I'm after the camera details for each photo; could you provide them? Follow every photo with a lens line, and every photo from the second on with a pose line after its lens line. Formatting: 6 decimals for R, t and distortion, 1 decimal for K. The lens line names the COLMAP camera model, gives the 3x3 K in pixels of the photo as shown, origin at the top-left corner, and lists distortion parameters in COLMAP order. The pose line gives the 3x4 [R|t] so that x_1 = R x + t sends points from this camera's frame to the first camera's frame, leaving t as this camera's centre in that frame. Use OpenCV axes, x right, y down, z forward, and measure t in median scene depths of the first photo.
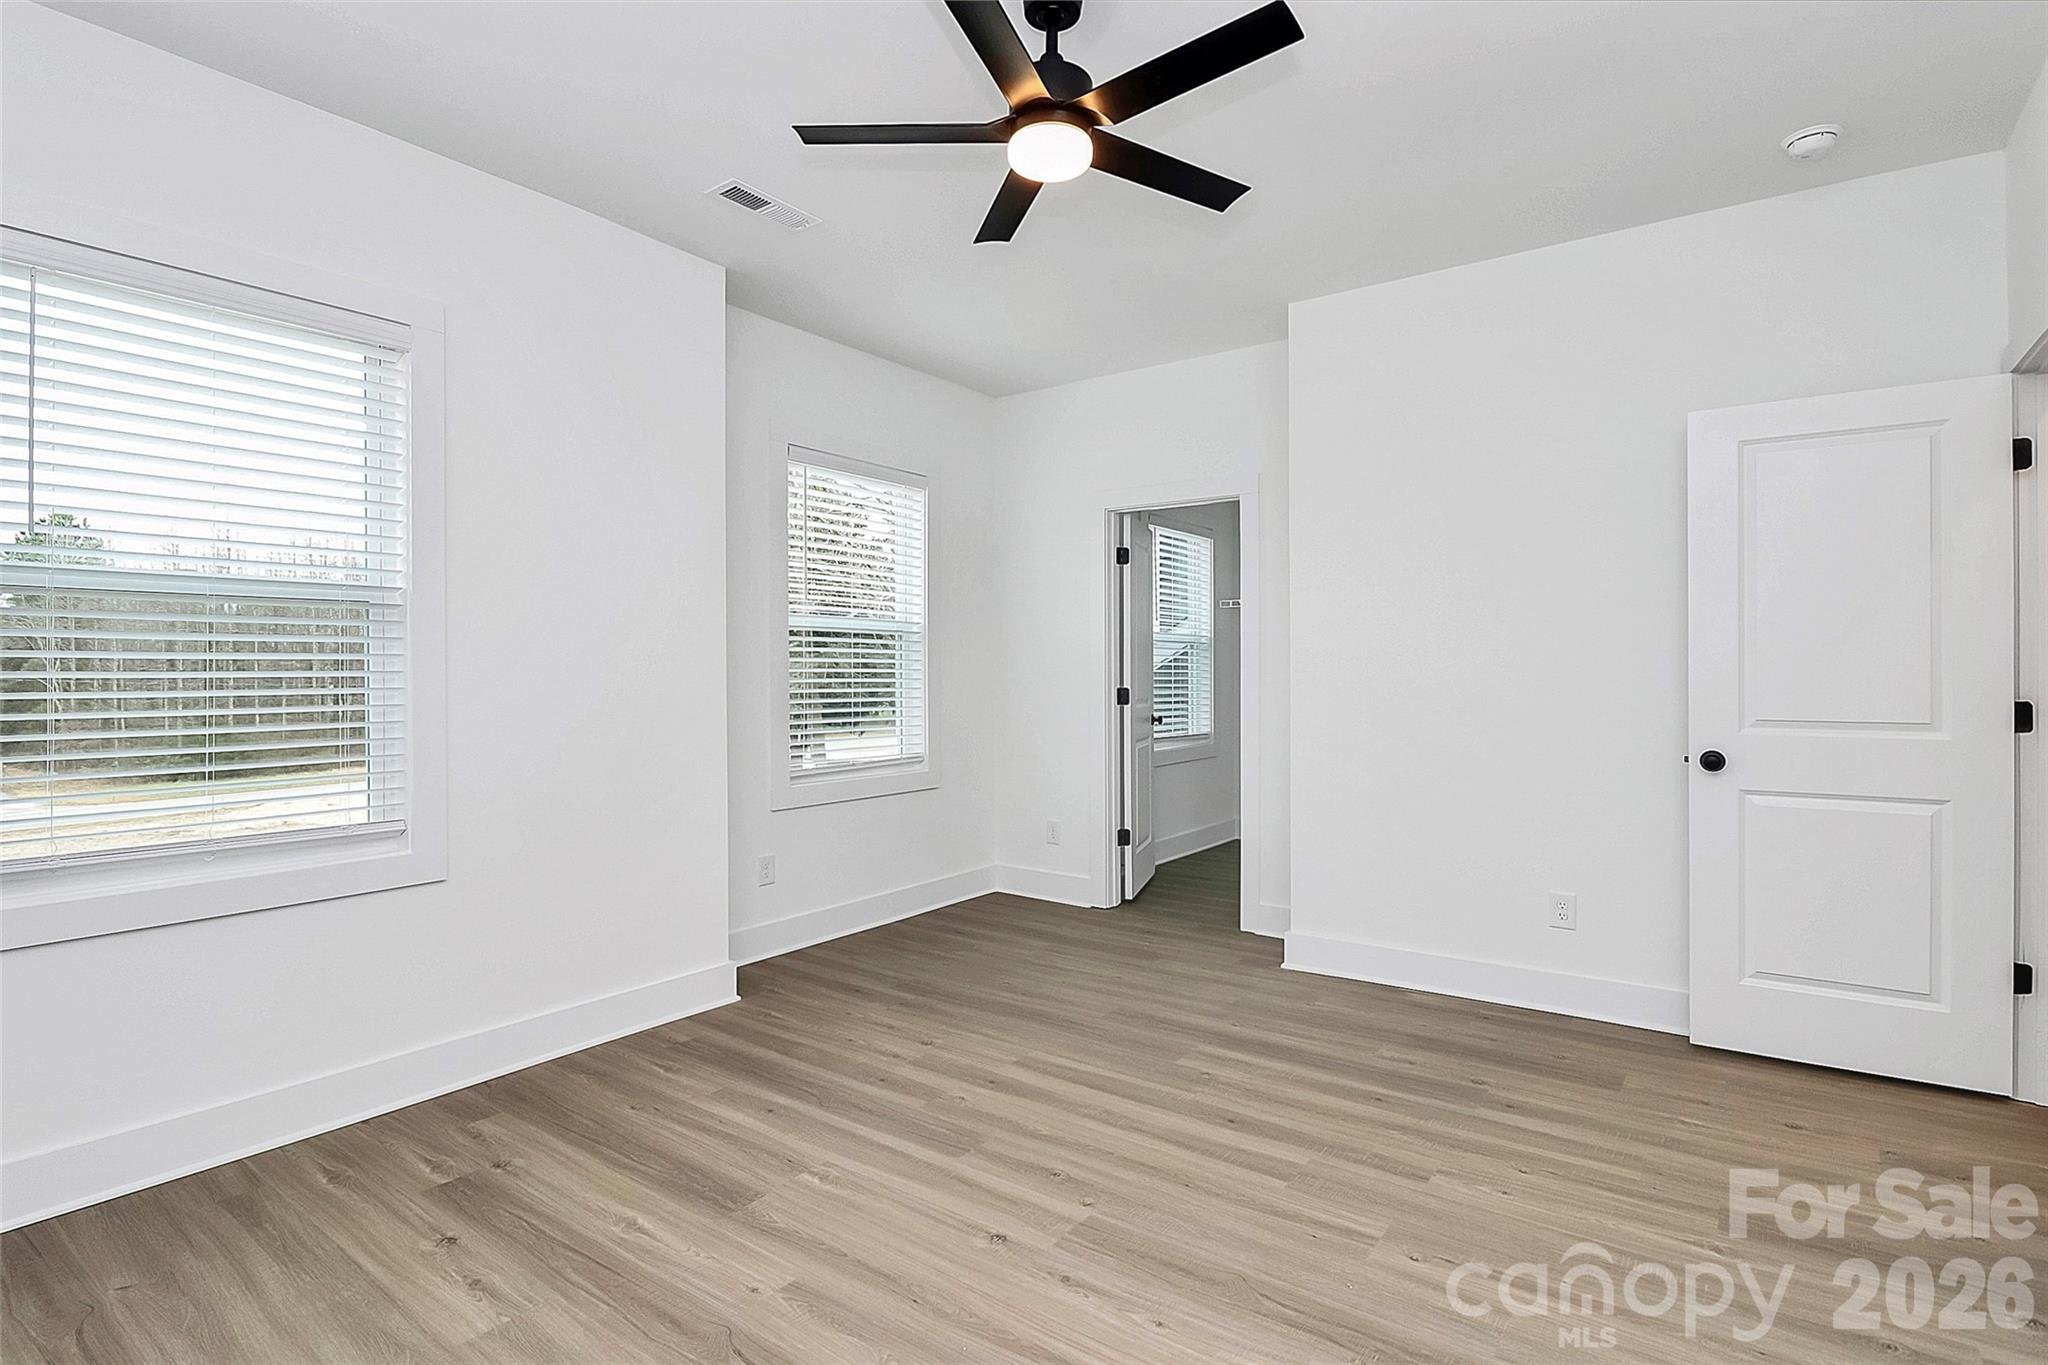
lens RADIAL K [[1015.0, 0, 1029.1], [0, 1015.0, 677.5], [0, 0, 1]] dist [-0.013285, -0.000231]
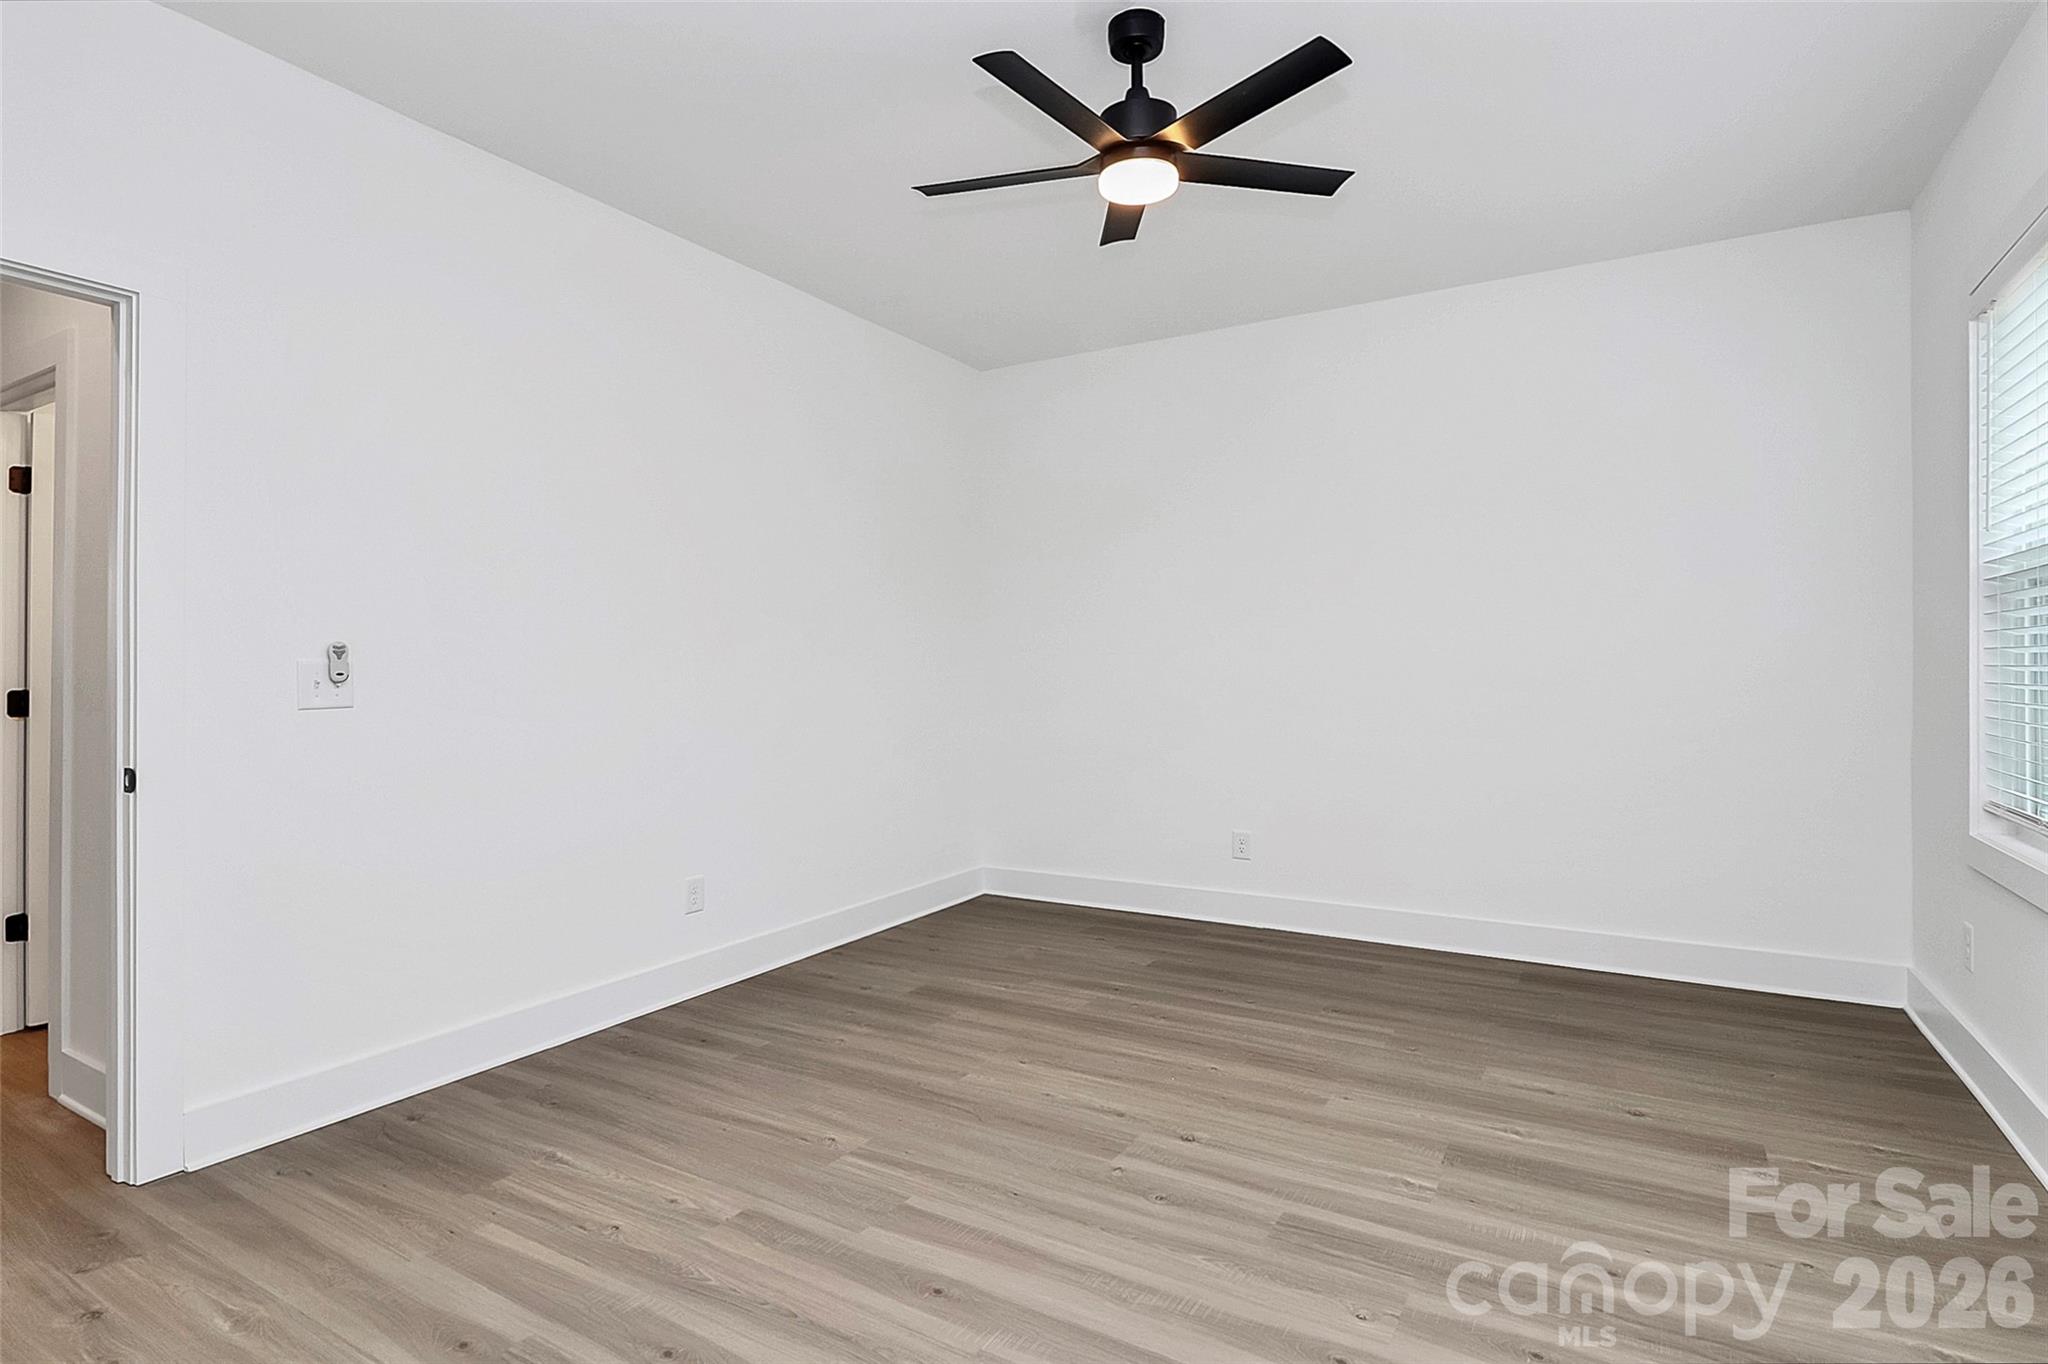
lens RADIAL K [[1015.0, 0, 1029.1], [0, 1015.0, 677.0], [0, 0, 1]] dist [-0.013285, -0.000231]
pose [[-0.995343, 0.004511, -0.096296, 0.240048], [0.003541, 0.999941, 0.010237, 0.024700], [0.096337, 0.009848, -0.995300, 1.992864]]
